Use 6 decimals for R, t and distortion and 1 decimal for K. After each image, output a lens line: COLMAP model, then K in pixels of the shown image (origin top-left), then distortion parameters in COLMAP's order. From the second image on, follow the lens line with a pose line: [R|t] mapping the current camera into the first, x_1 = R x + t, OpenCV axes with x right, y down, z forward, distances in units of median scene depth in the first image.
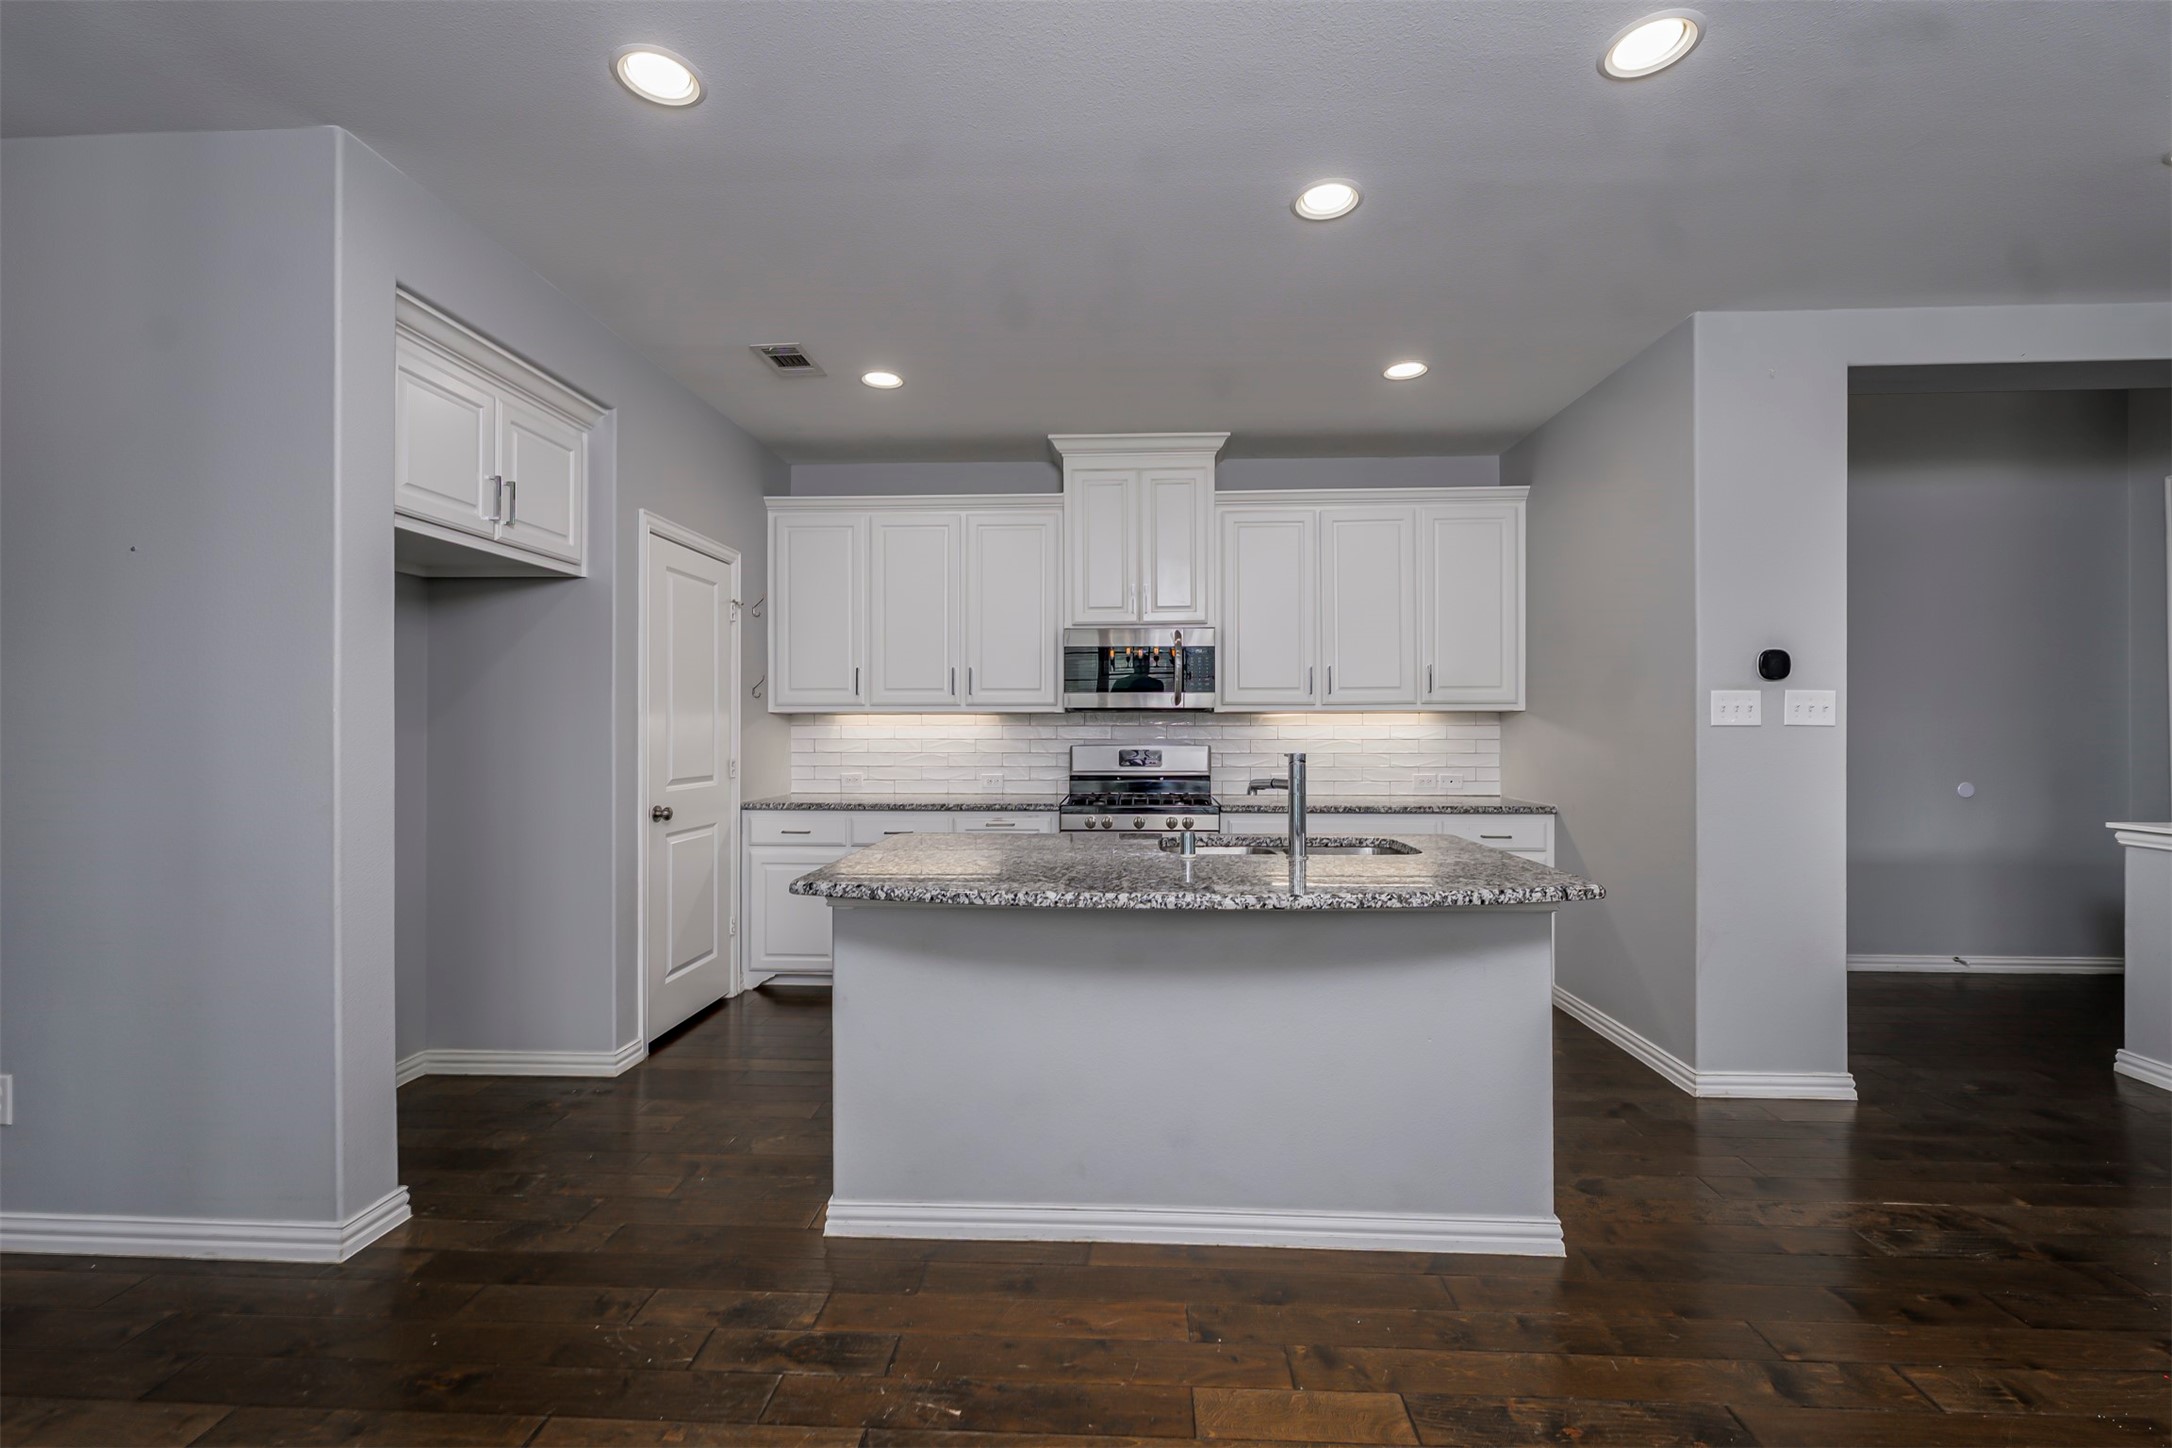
lens RADIAL K [[895.3, 0, 1079.7], [0, 895.3, 727.0], [0, 0, 1]] dist [0.000464, 0.001362]
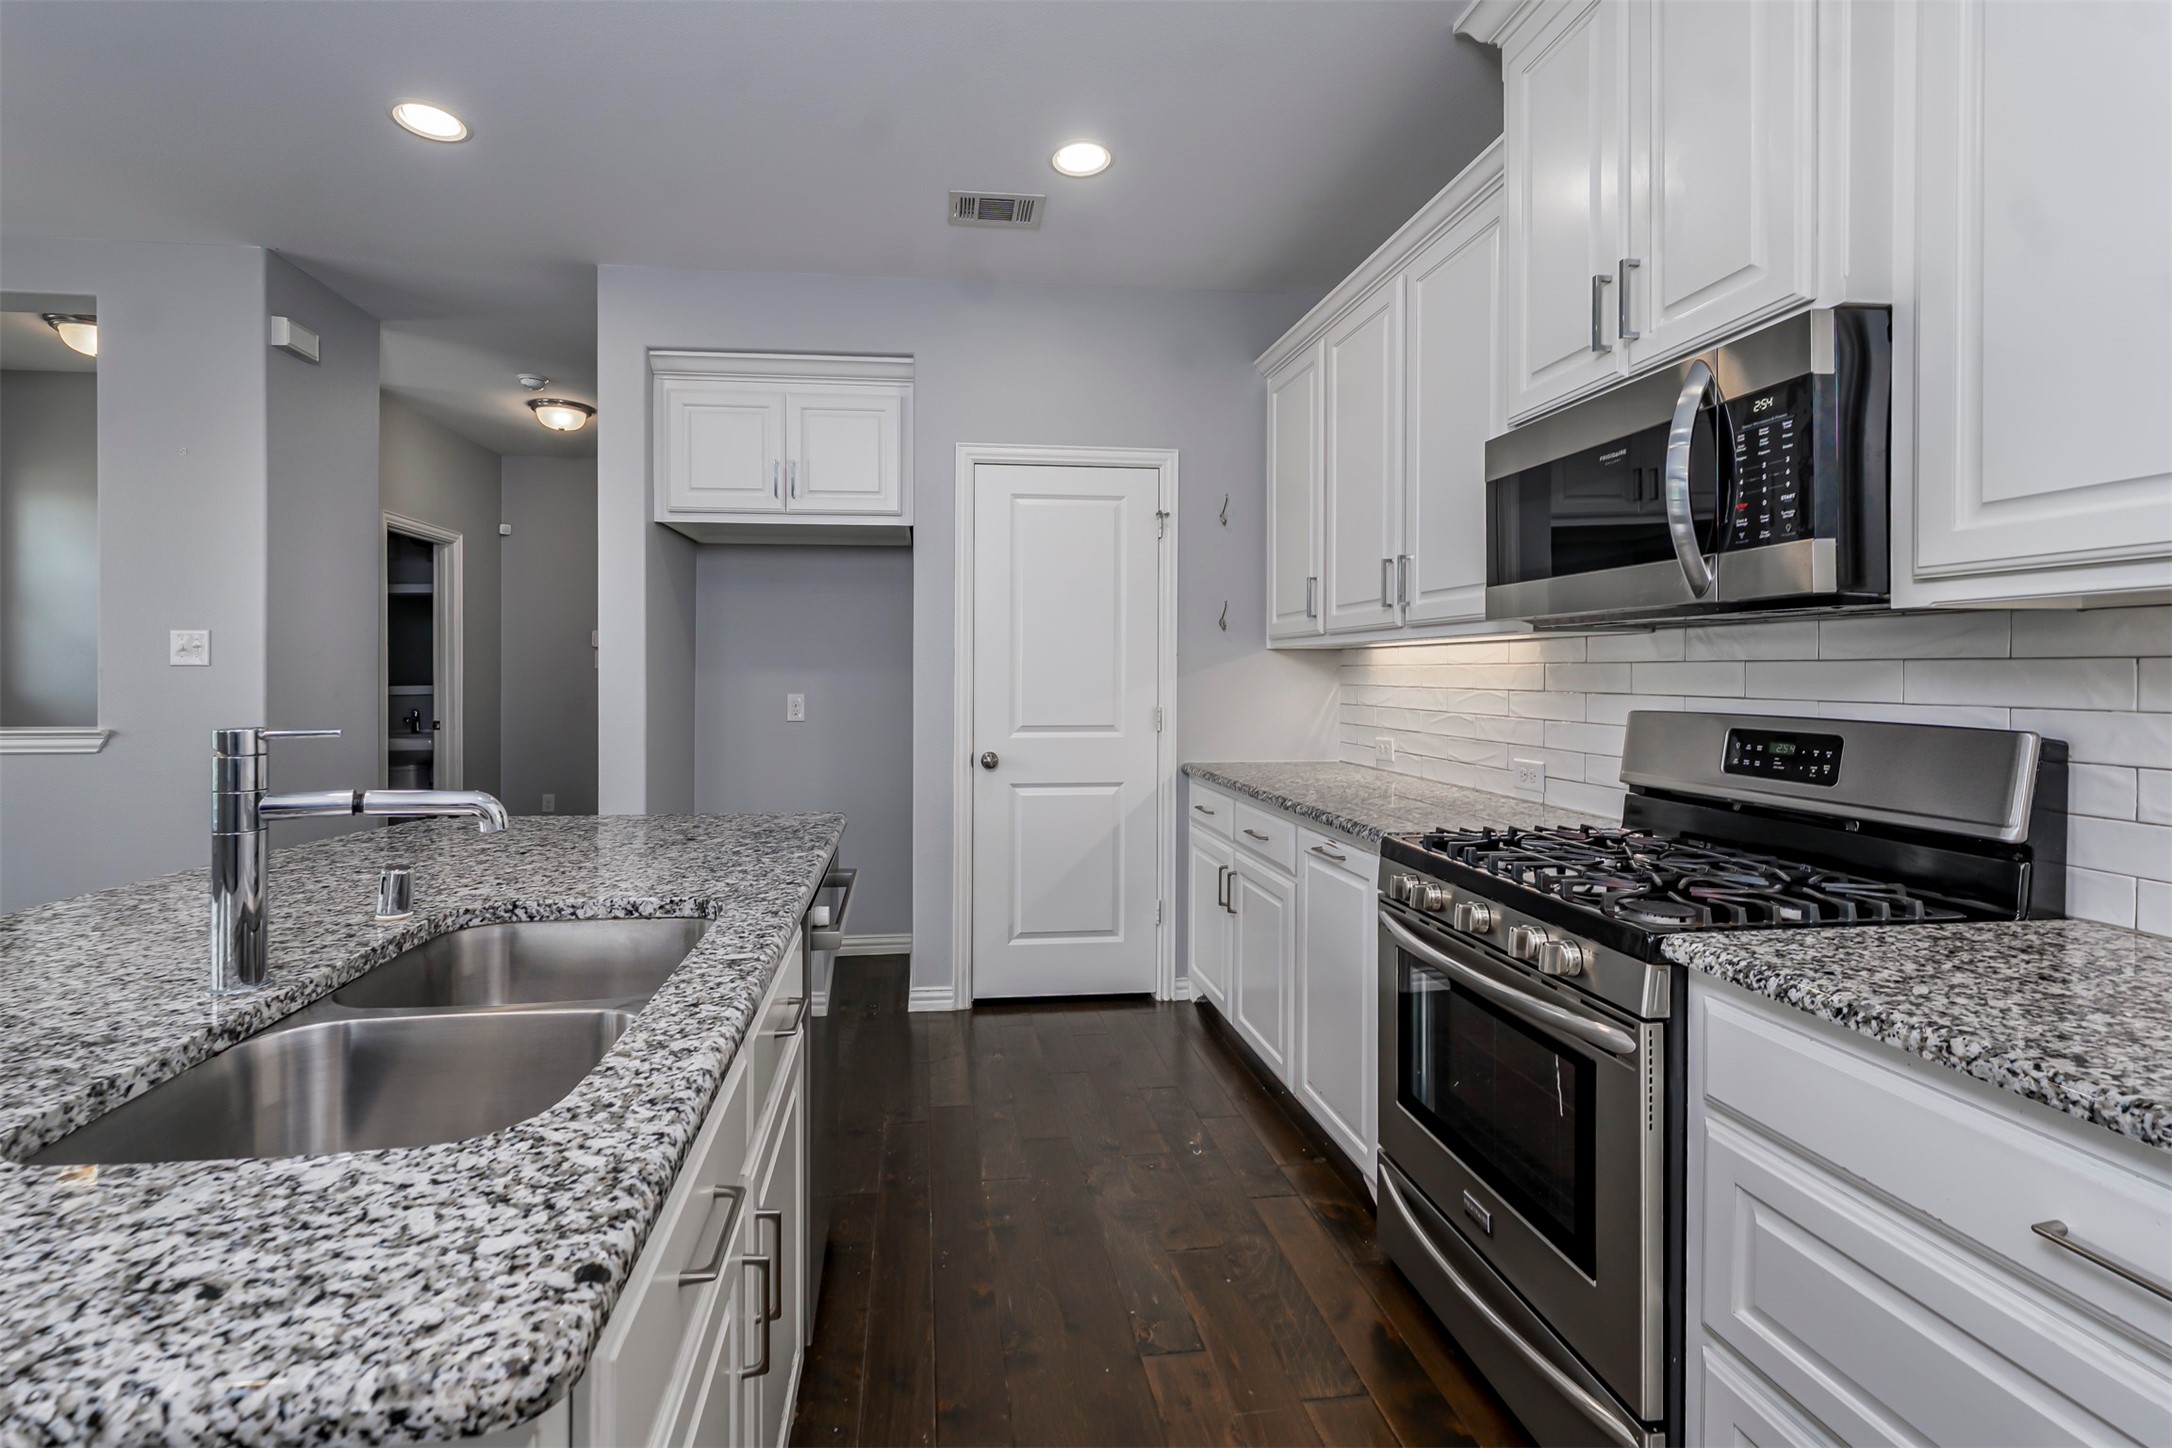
lens RADIAL K [[895.3, 0, 1072.0], [0, 895.3, 674.6], [0, 0, 1]] dist [0.000464, 0.001362]
pose [[0.197673, 0.004287, -0.980259, 0.389389], [0.004462, 0.999976, 0.005273, 0.001238], [0.980258, -0.005416, 0.197649, 0.743163]]
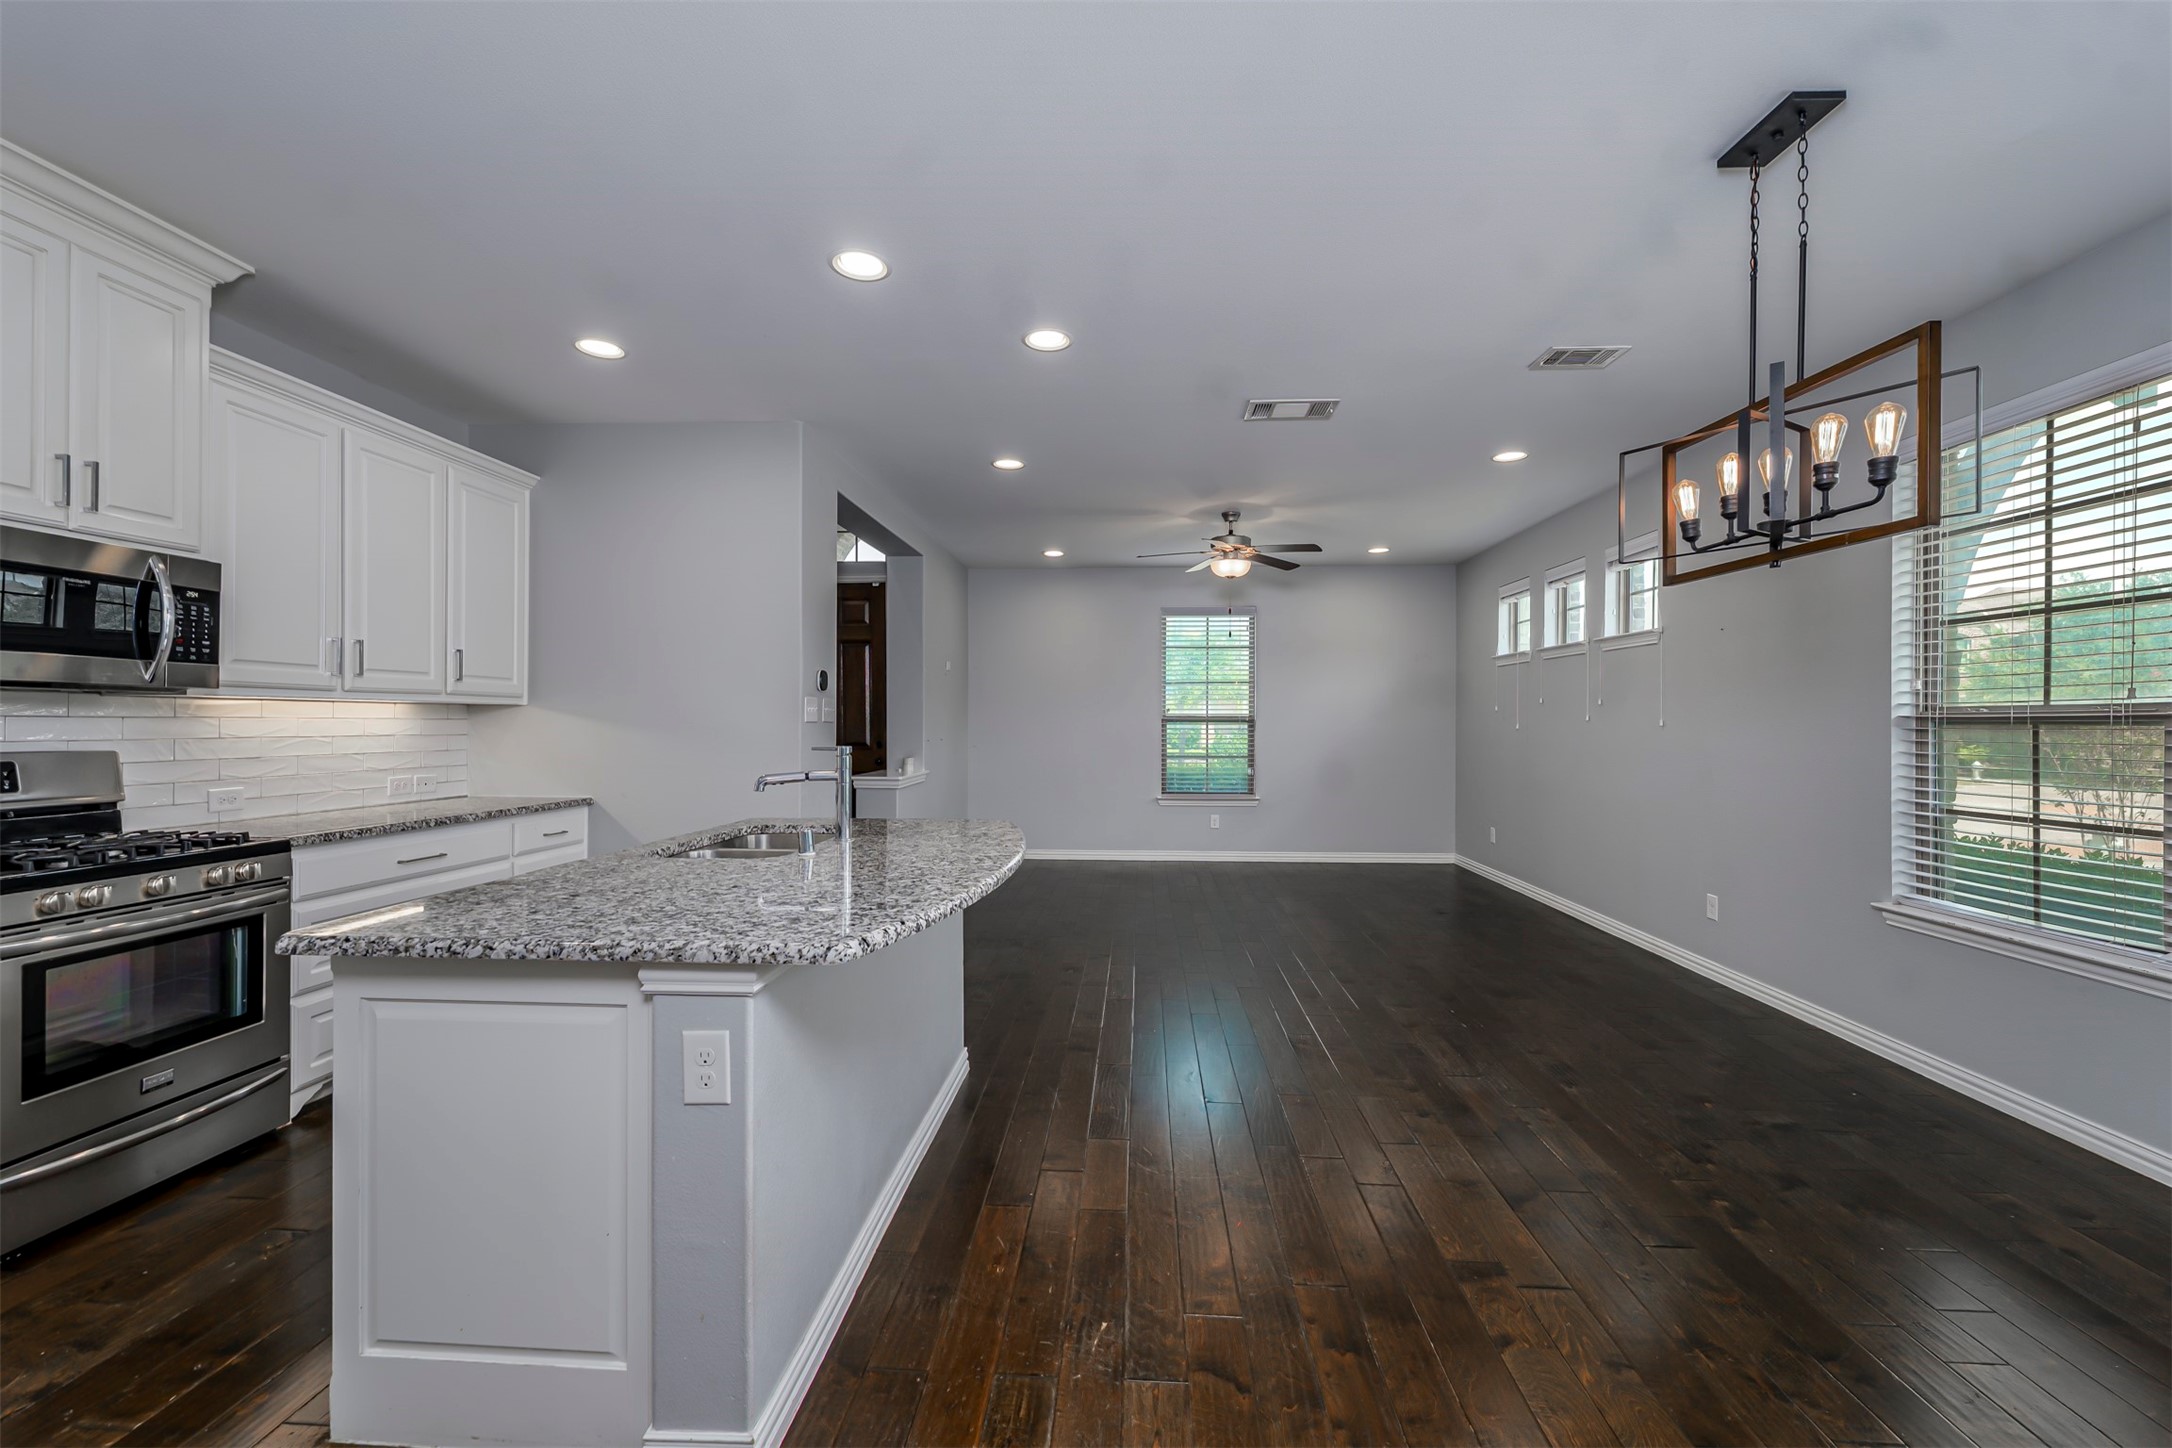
lens RADIAL K [[895.3, 0, 1099.6], [0, 895.3, 721.2], [0, 0, 1]] dist [0.000464, 0.001362]
pose [[0.001785, 0.004650, 0.999988, -0.495935], [-0.007227, 0.999963, -0.004637, -0.000183], [-0.999972, -0.007219, 0.001818, 0.389637]]
